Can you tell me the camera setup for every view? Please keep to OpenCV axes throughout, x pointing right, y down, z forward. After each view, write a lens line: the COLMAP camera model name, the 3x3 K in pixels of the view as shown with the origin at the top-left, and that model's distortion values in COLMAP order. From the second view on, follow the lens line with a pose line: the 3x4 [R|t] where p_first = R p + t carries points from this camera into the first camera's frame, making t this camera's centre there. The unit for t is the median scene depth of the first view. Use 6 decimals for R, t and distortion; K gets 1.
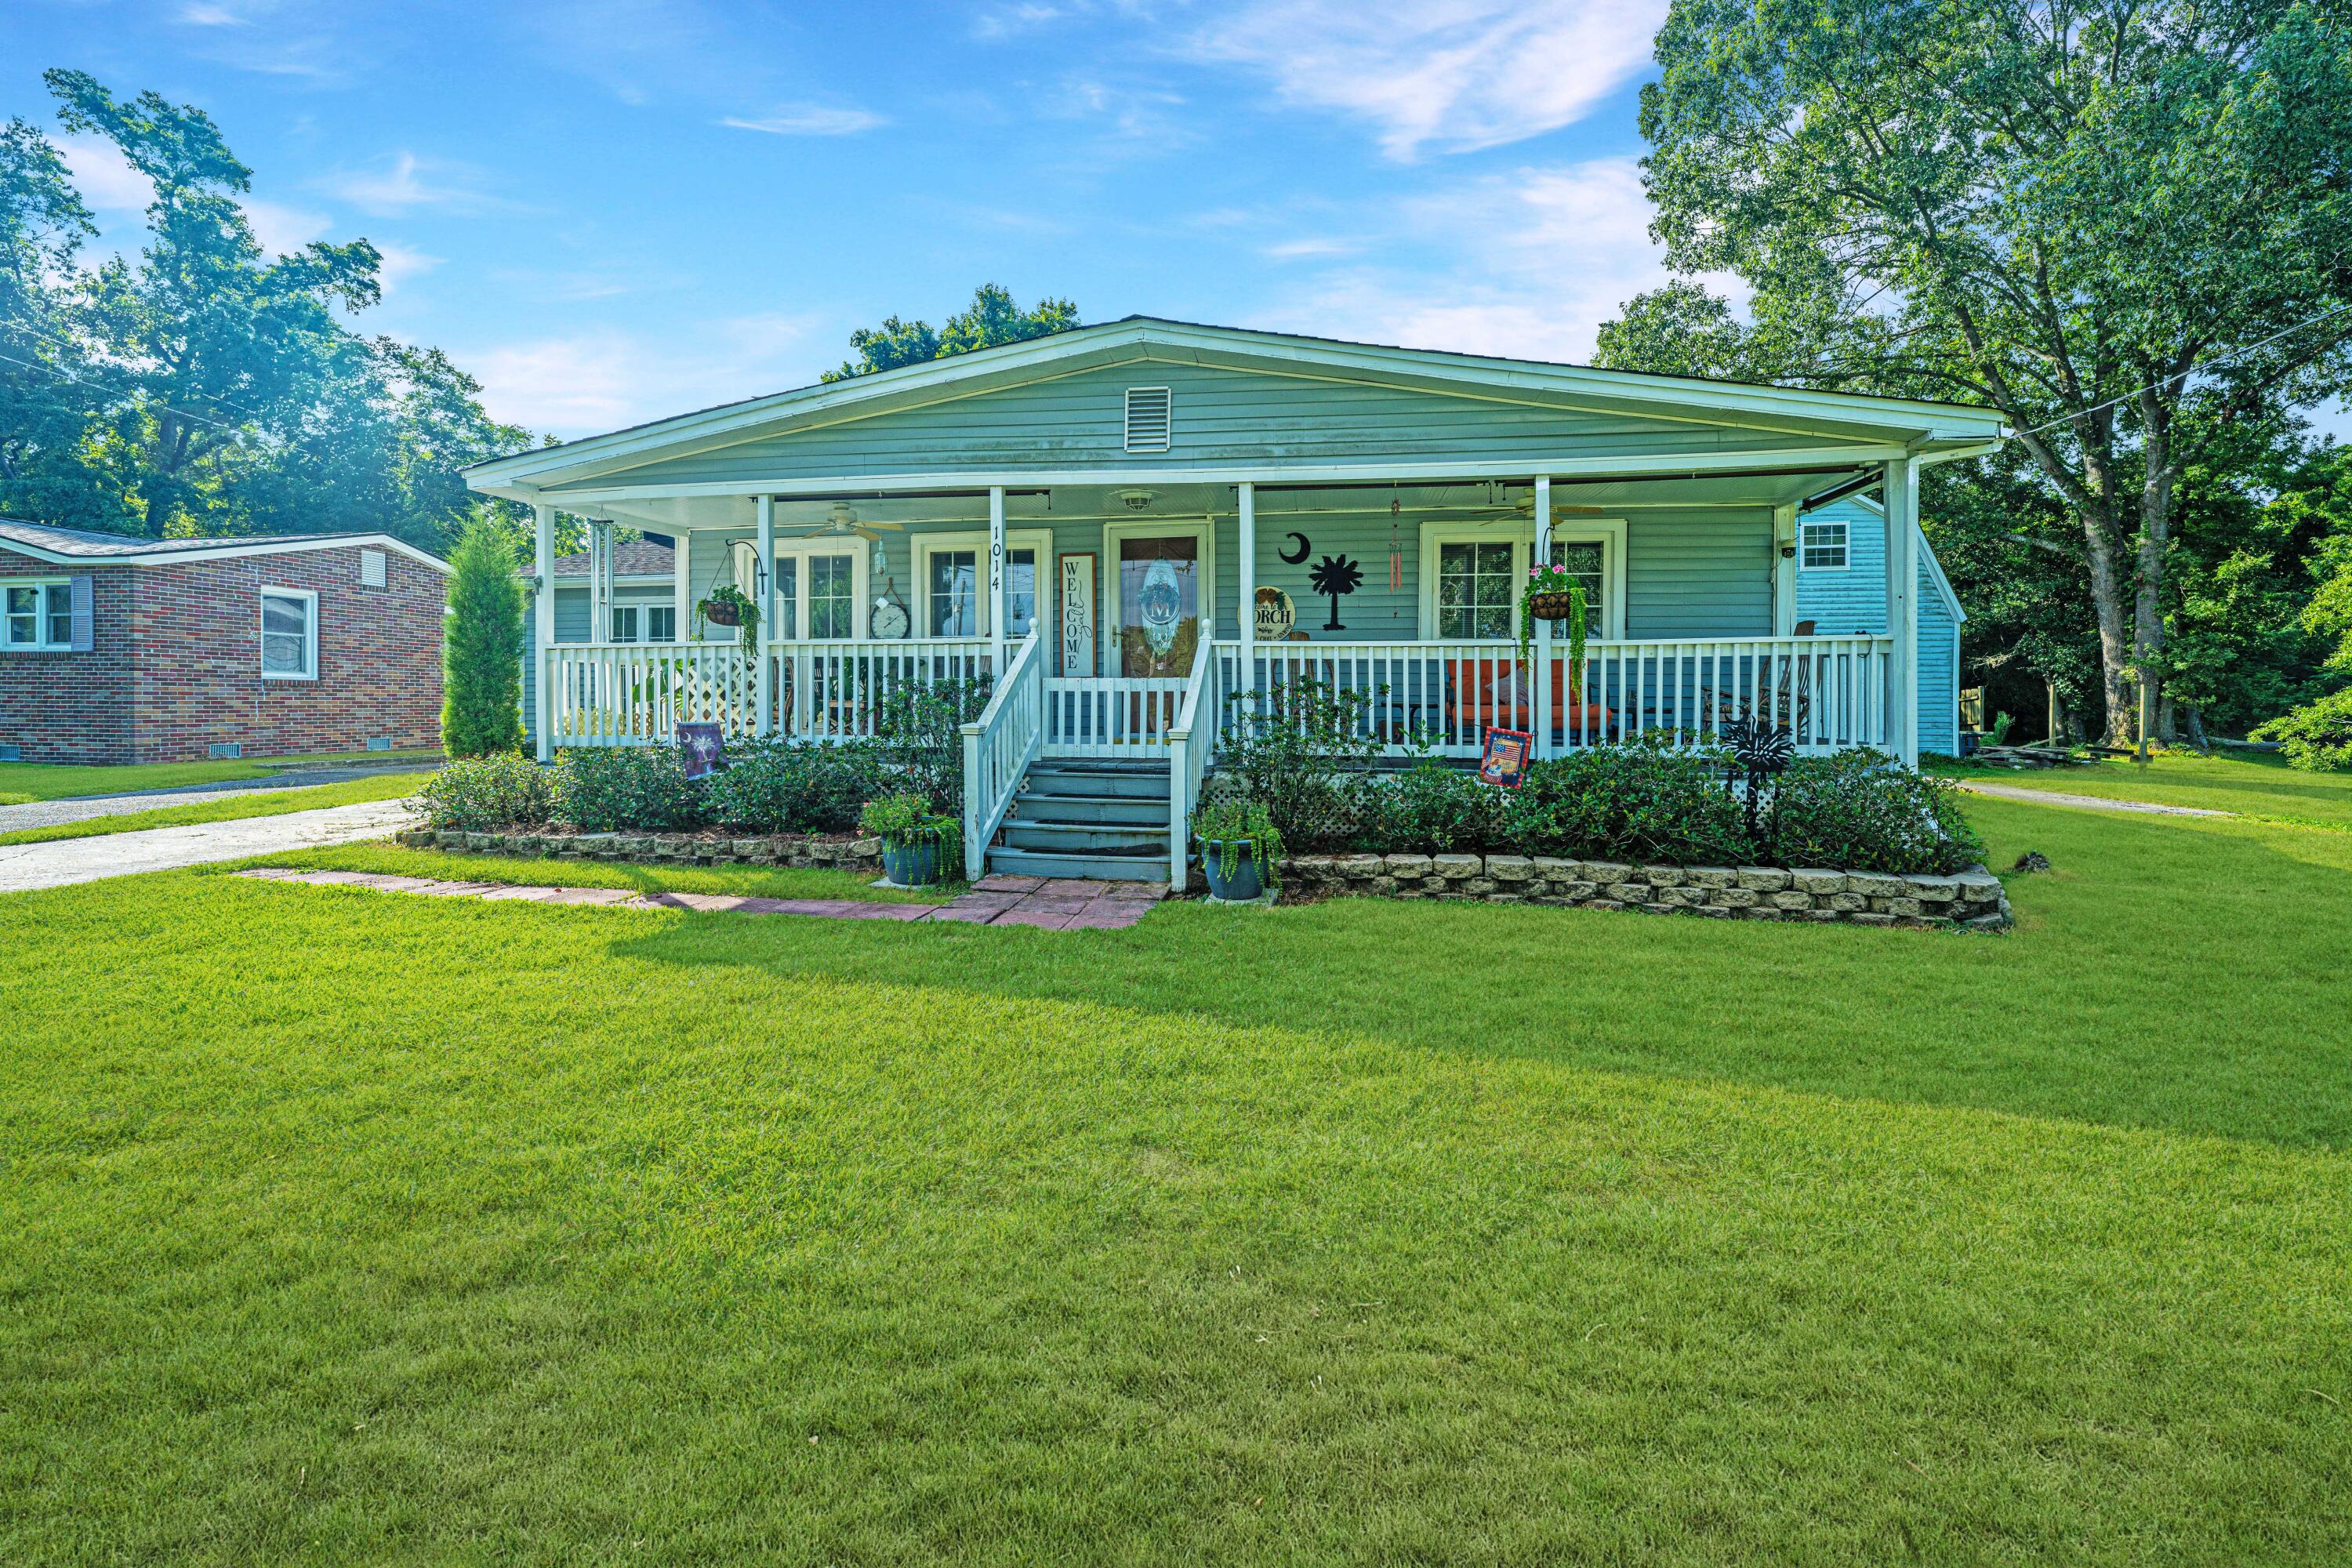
lens RADIAL K [[953.3, 0, 1159.9], [0, 953.3, 765.4], [0, 0, 1]] dist [-0.000627, 0.000187]
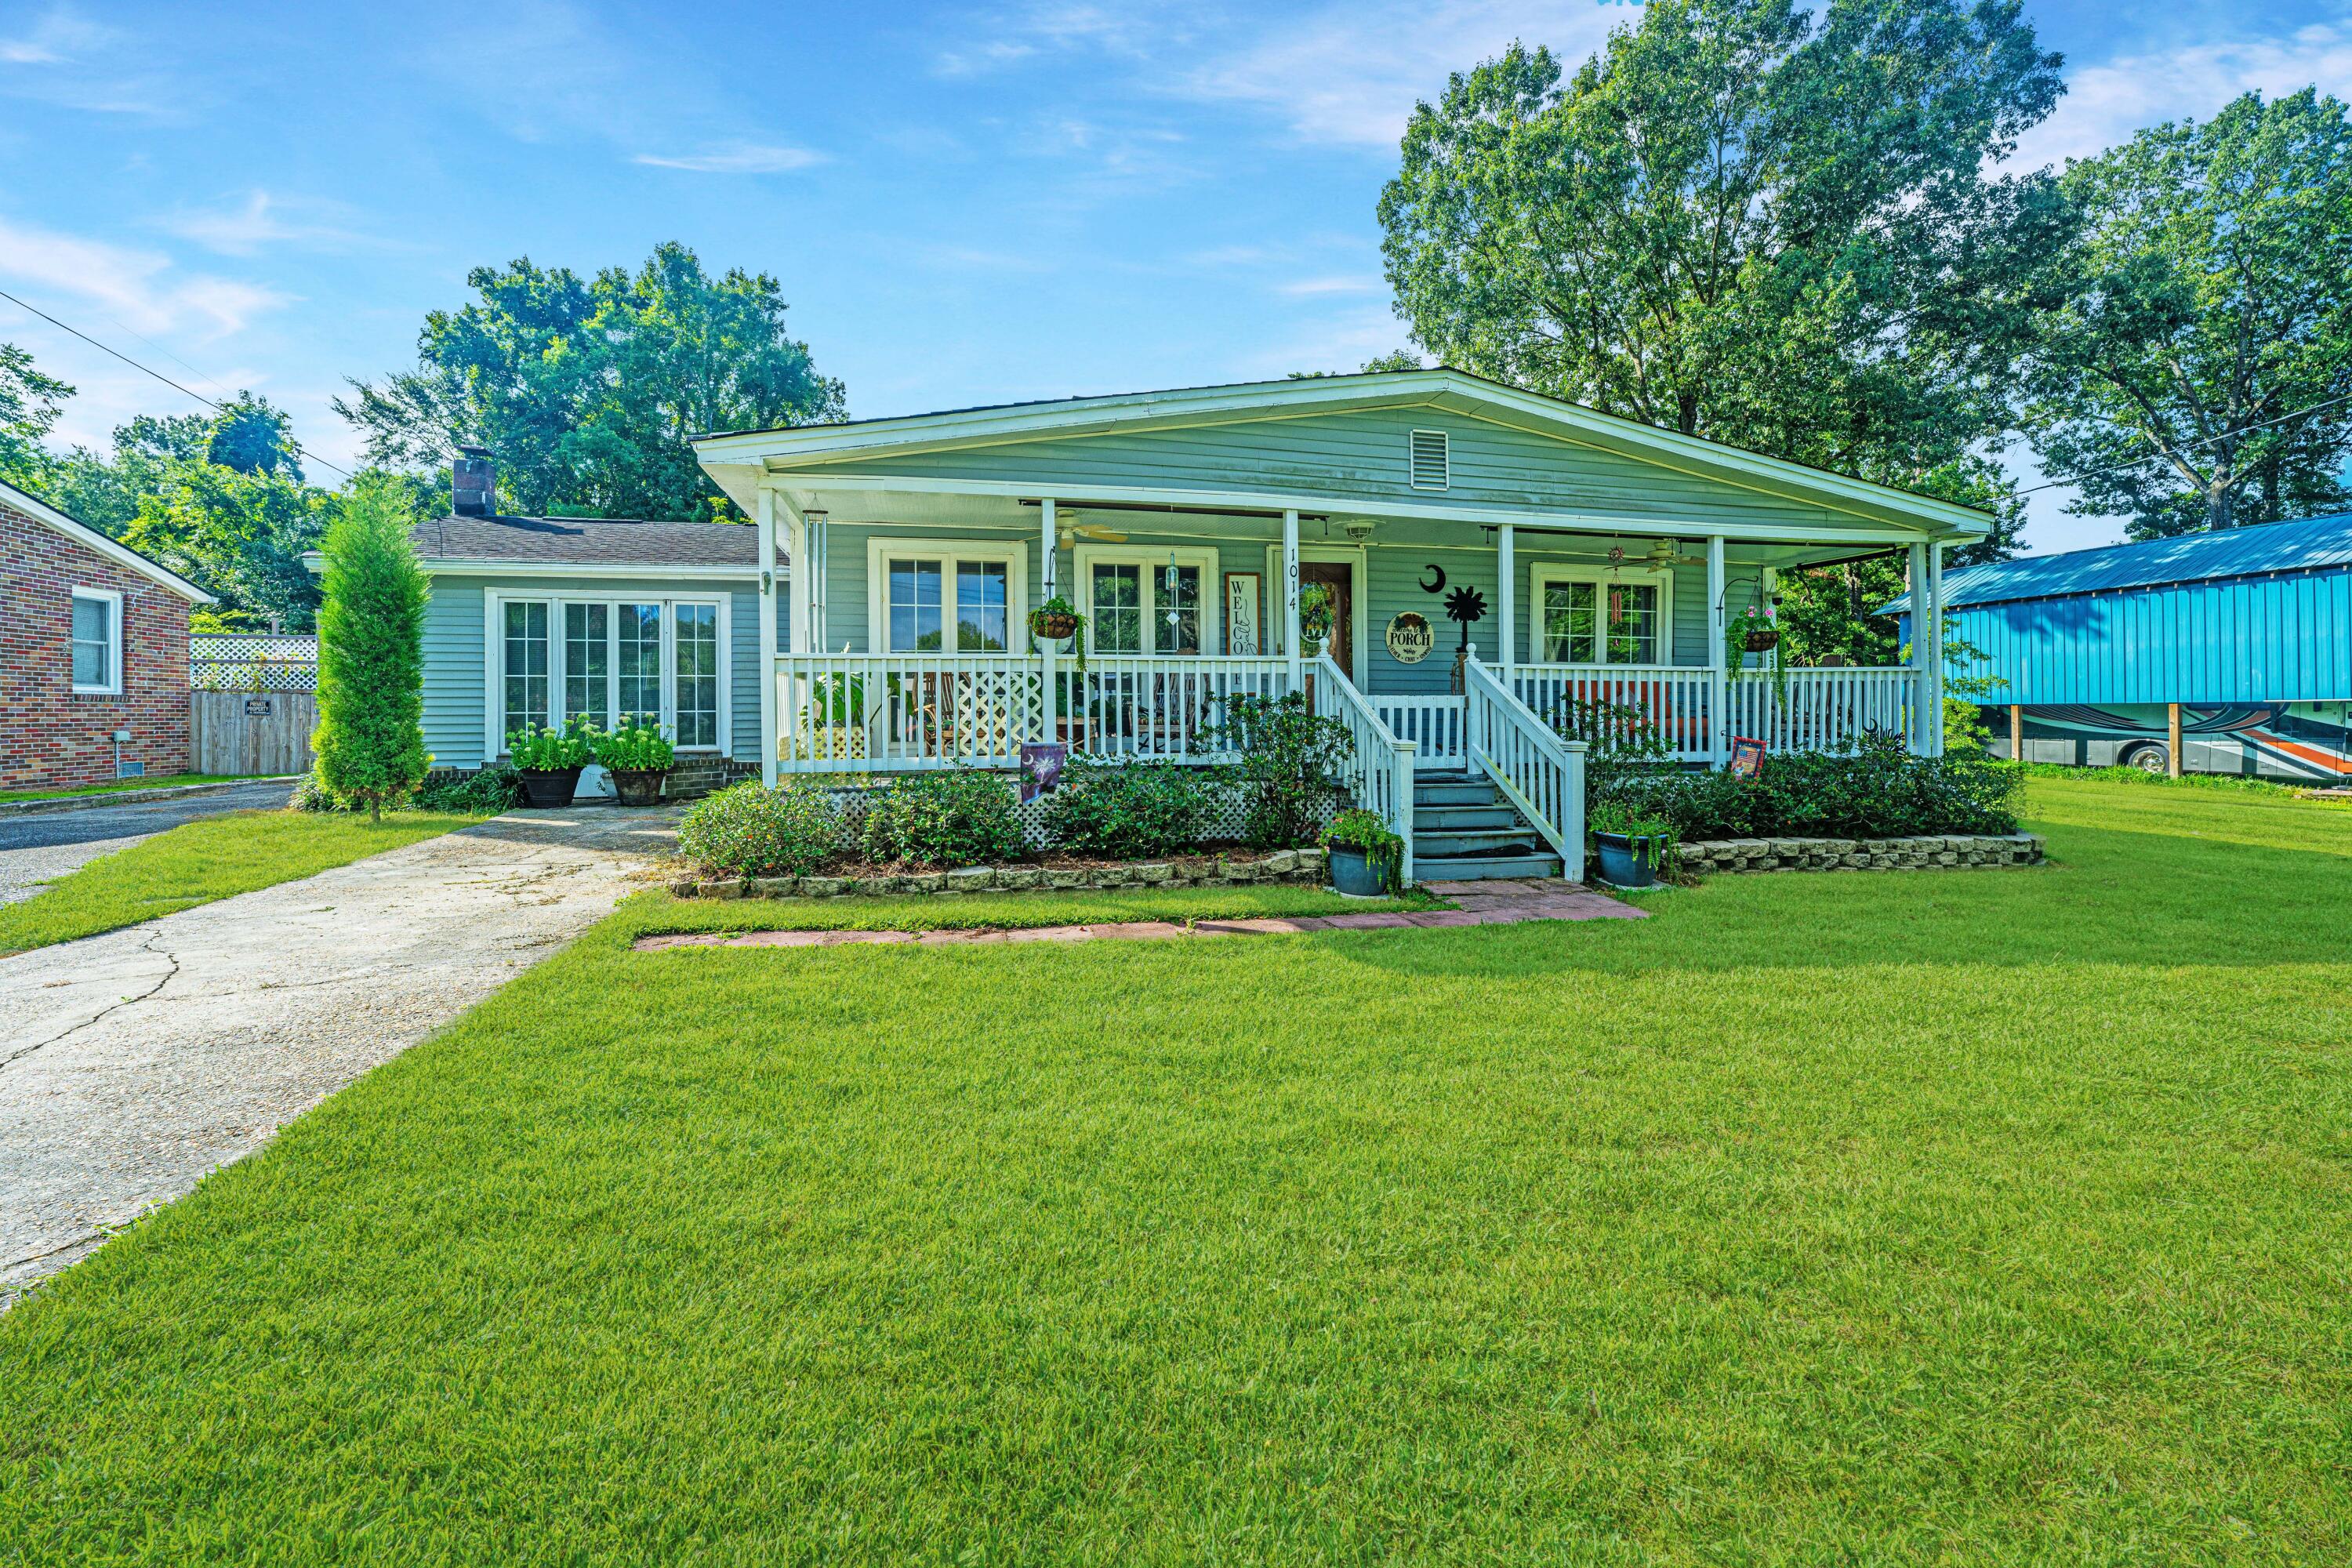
lens RADIAL K [[953.3, 0, 1159.9], [0, 953.3, 776.6], [0, 0, 1]] dist [-0.000627, 0.000187]
pose [[0.930027, -0.028432, 0.366390, -0.692265], [0.027857, 0.999588, 0.006858, -0.014607], [-0.366434, 0.003829, 0.930436, 0.092862]]
